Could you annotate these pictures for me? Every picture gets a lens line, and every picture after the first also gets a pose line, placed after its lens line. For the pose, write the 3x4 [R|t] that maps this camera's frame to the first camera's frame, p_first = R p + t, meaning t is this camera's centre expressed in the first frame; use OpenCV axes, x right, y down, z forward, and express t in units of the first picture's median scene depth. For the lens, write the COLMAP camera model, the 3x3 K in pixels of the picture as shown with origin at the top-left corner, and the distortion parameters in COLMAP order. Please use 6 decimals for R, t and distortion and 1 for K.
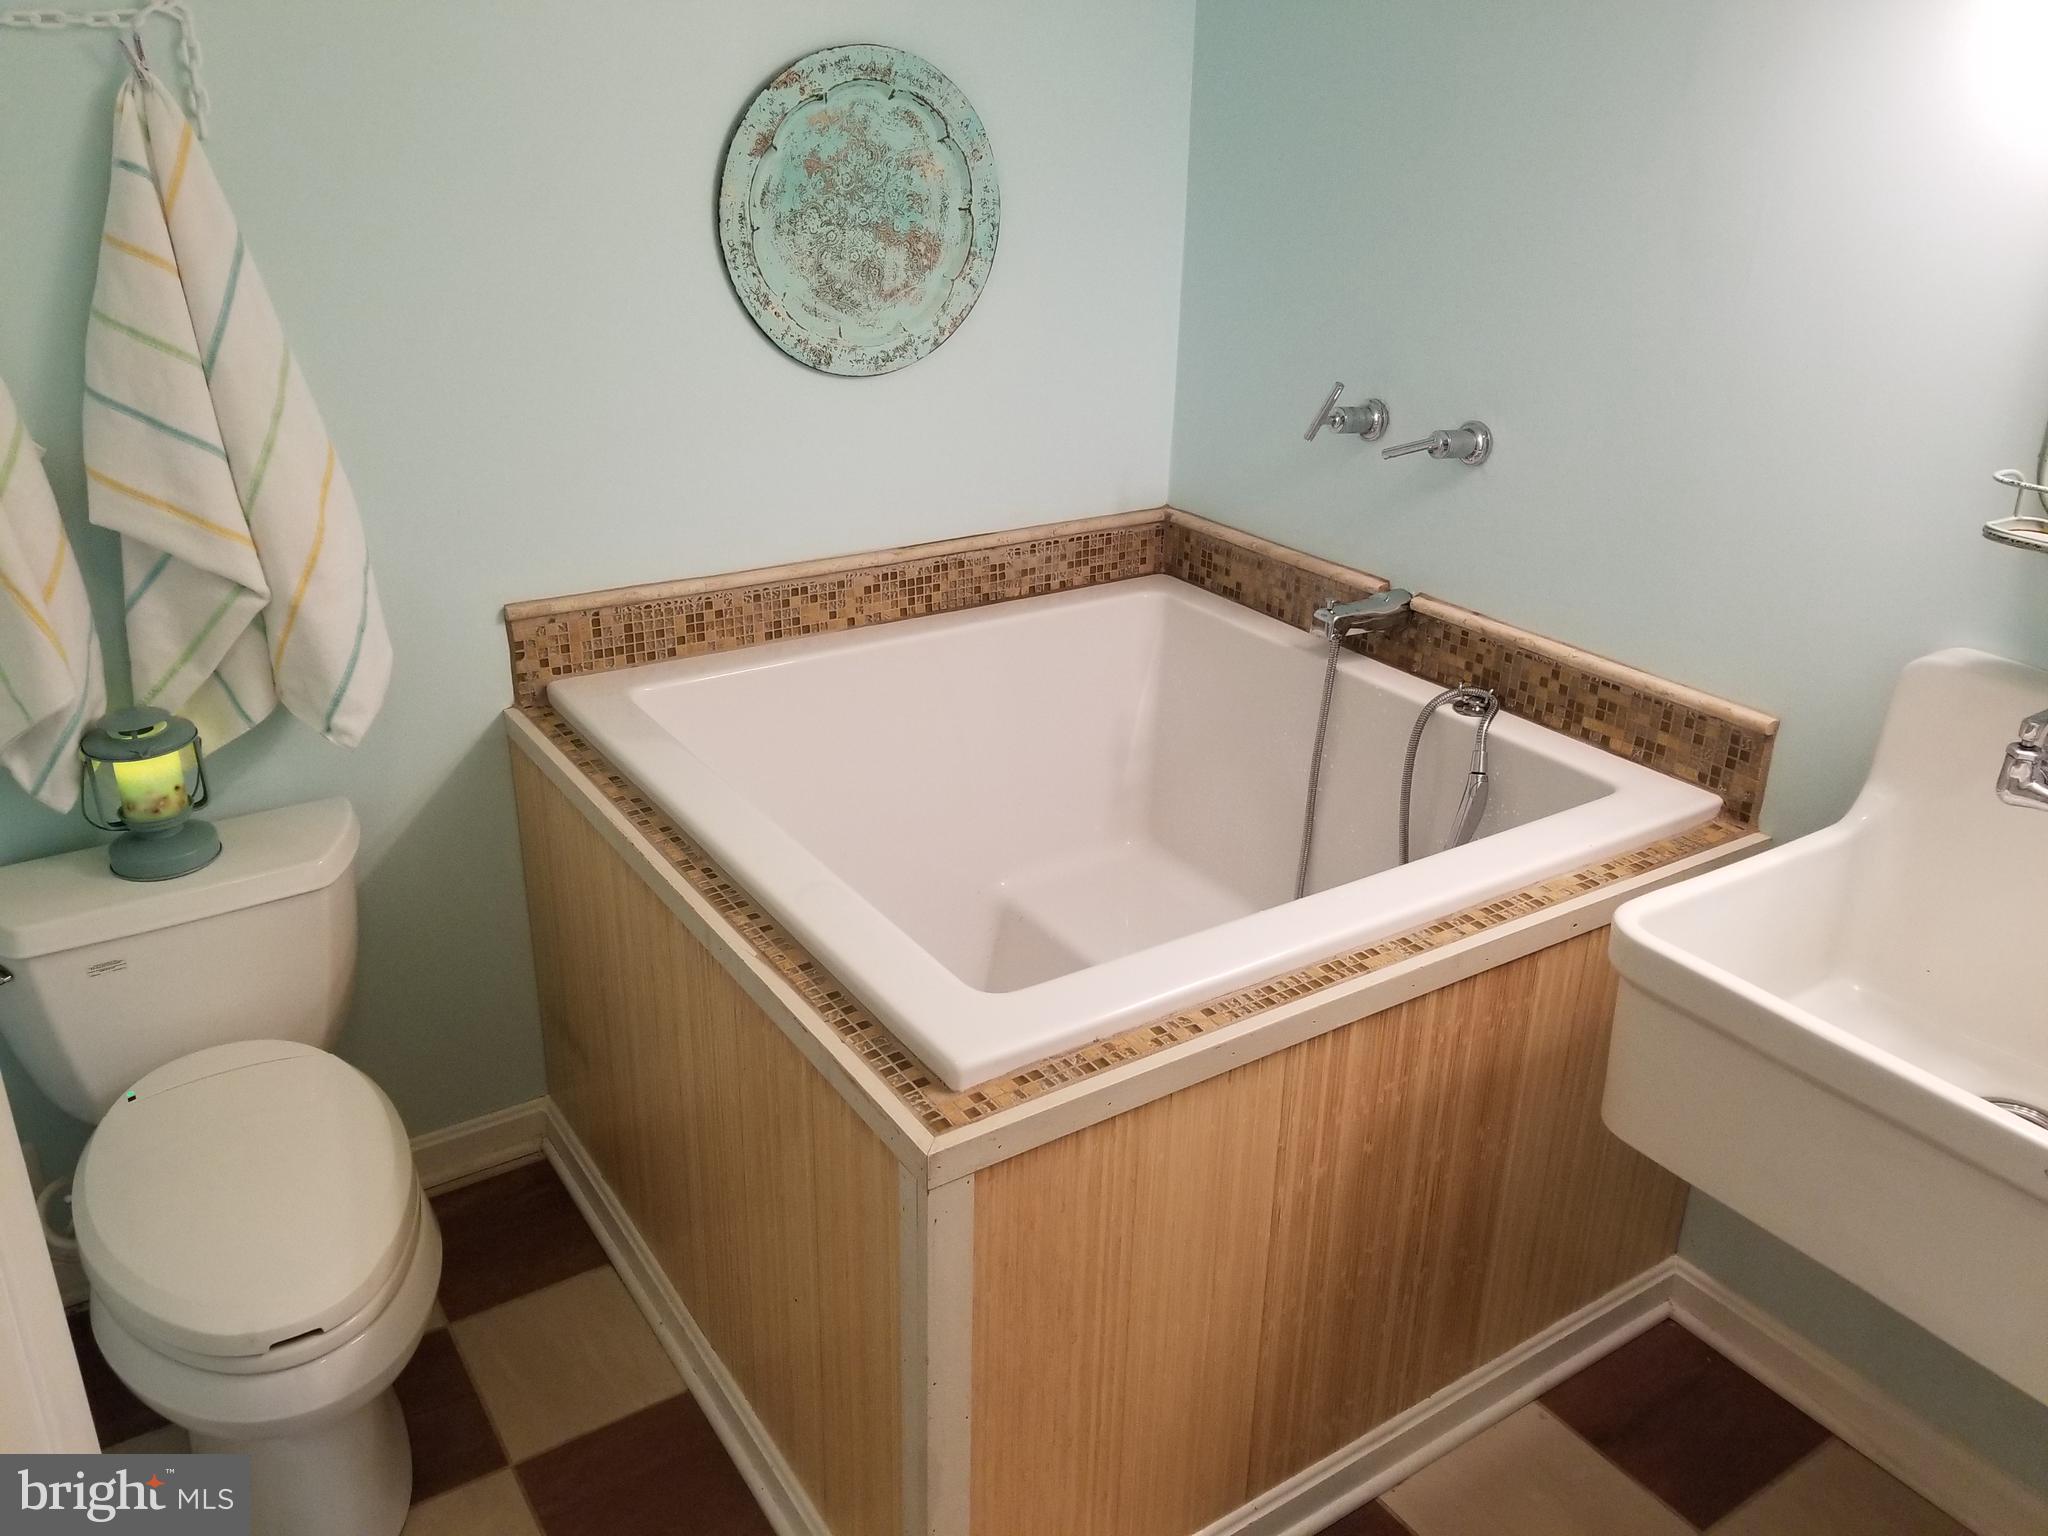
lens RADIAL K [[1595.0, 0, 994.0], [0, 1595.0, 762.6], [0, 0, 1]] dist [0.068496, -0.116354]
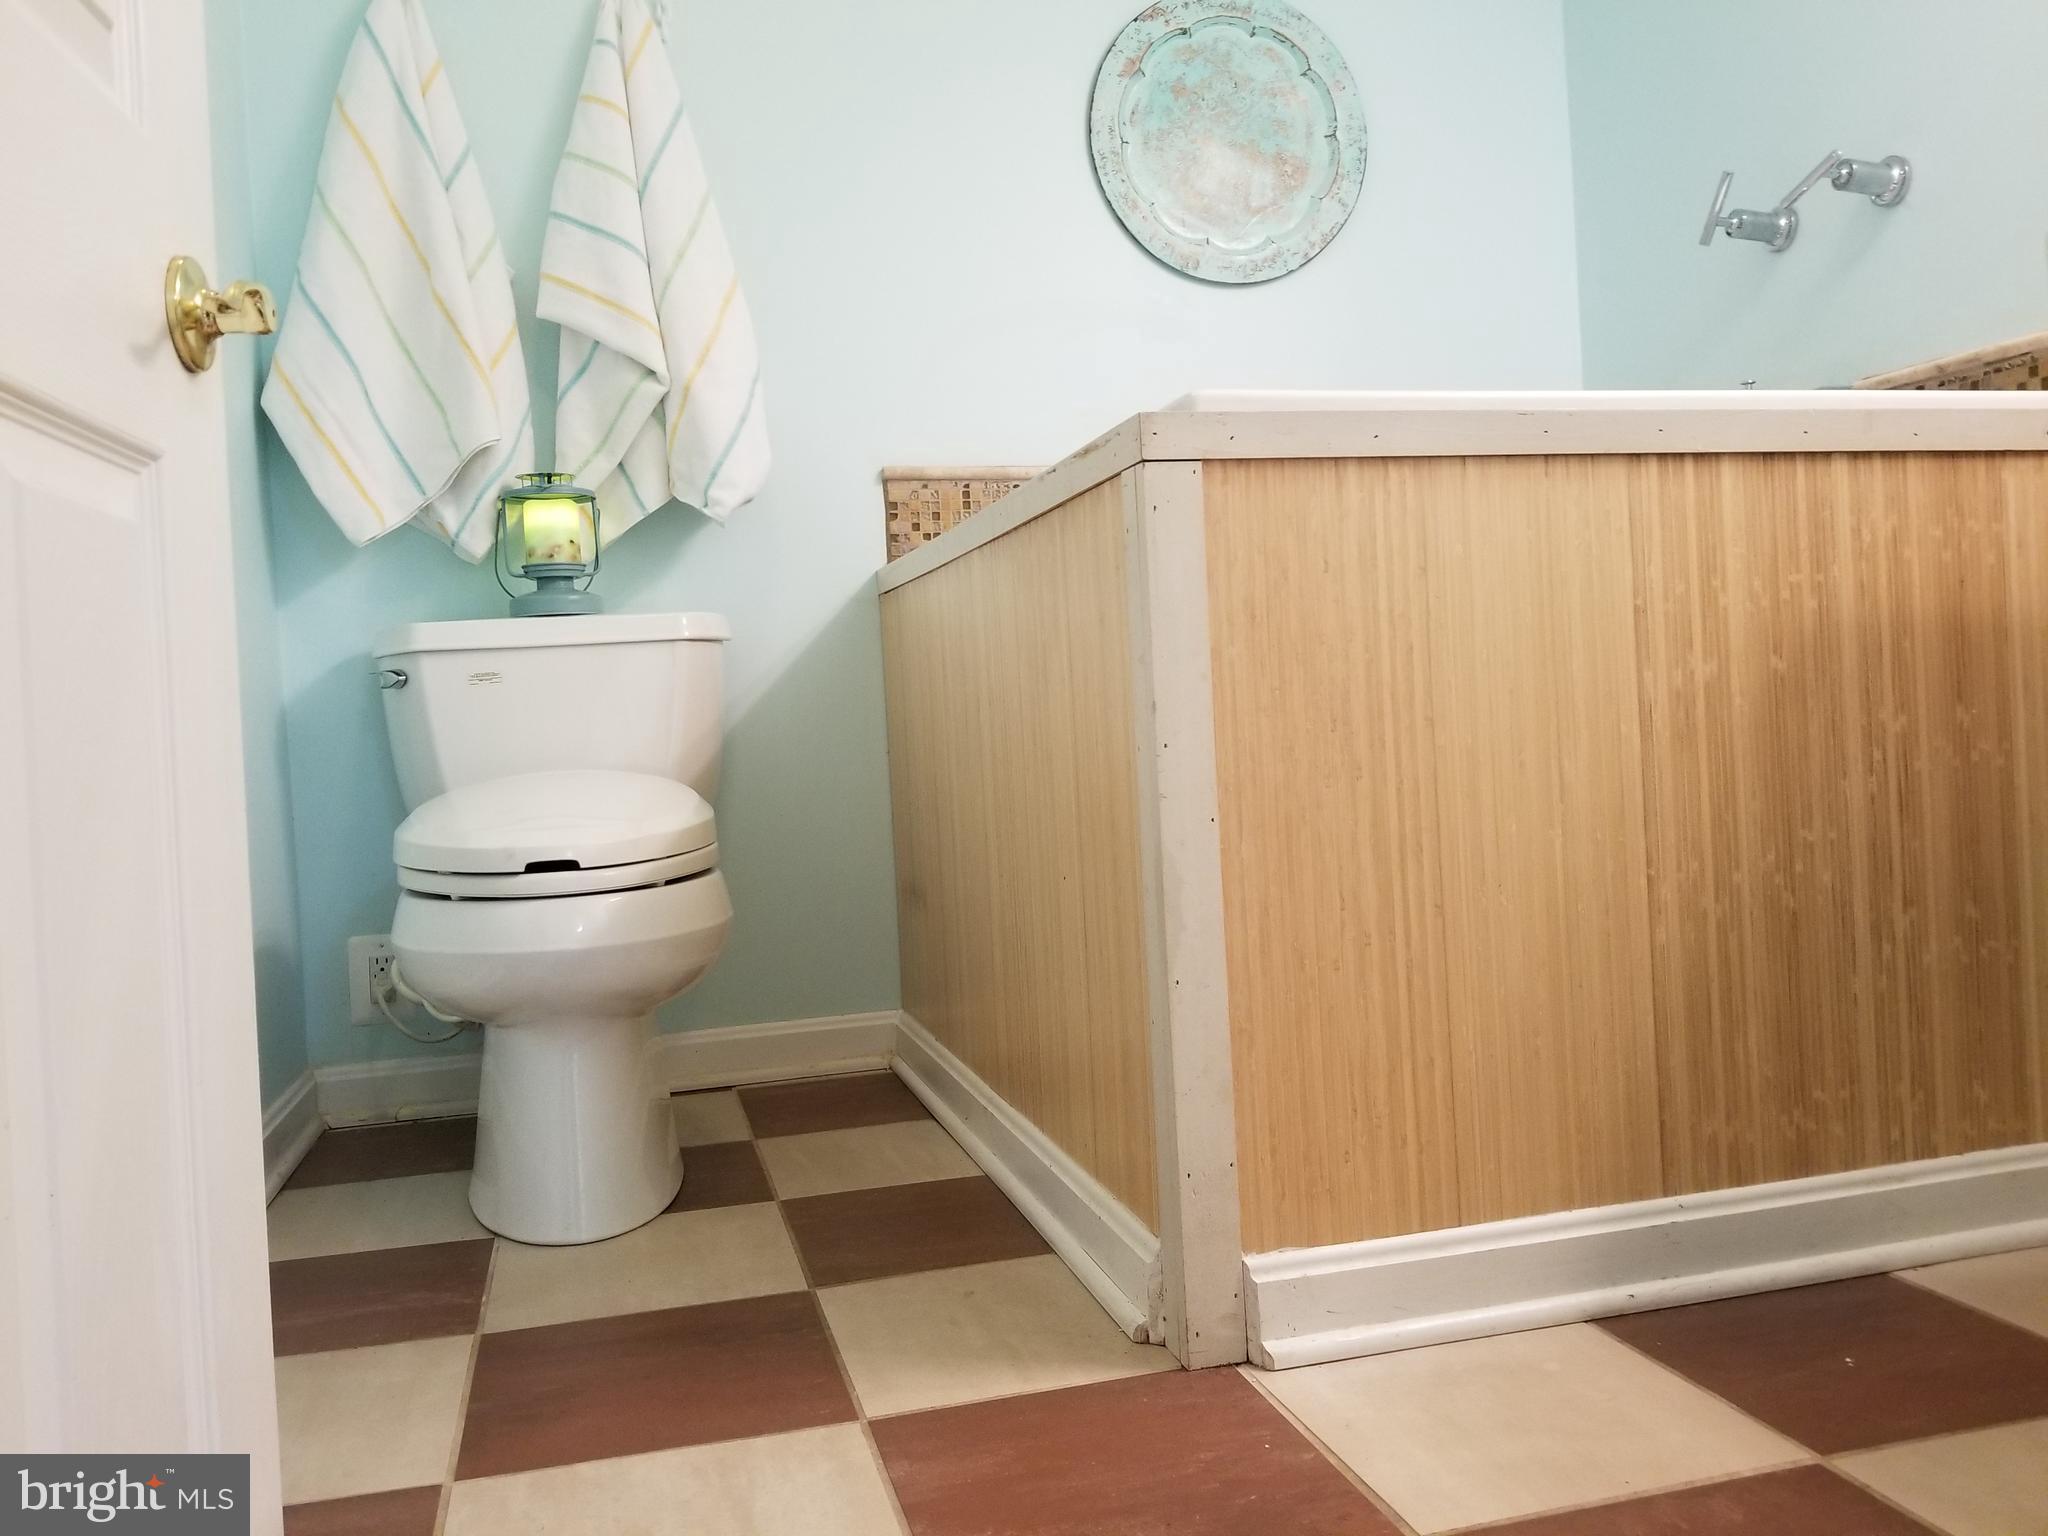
lens RADIAL K [[1595.0, 0, 983.3], [0, 1595.0, 759.4], [0, 0, 1]] dist [0.068496, -0.116354]
pose [[0.942687, -0.057829, -0.328628, 0.108822], [-0.068827, 0.929989, -0.361086, 0.520563], [0.326502, 0.363010, 0.872709, 0.183583]]
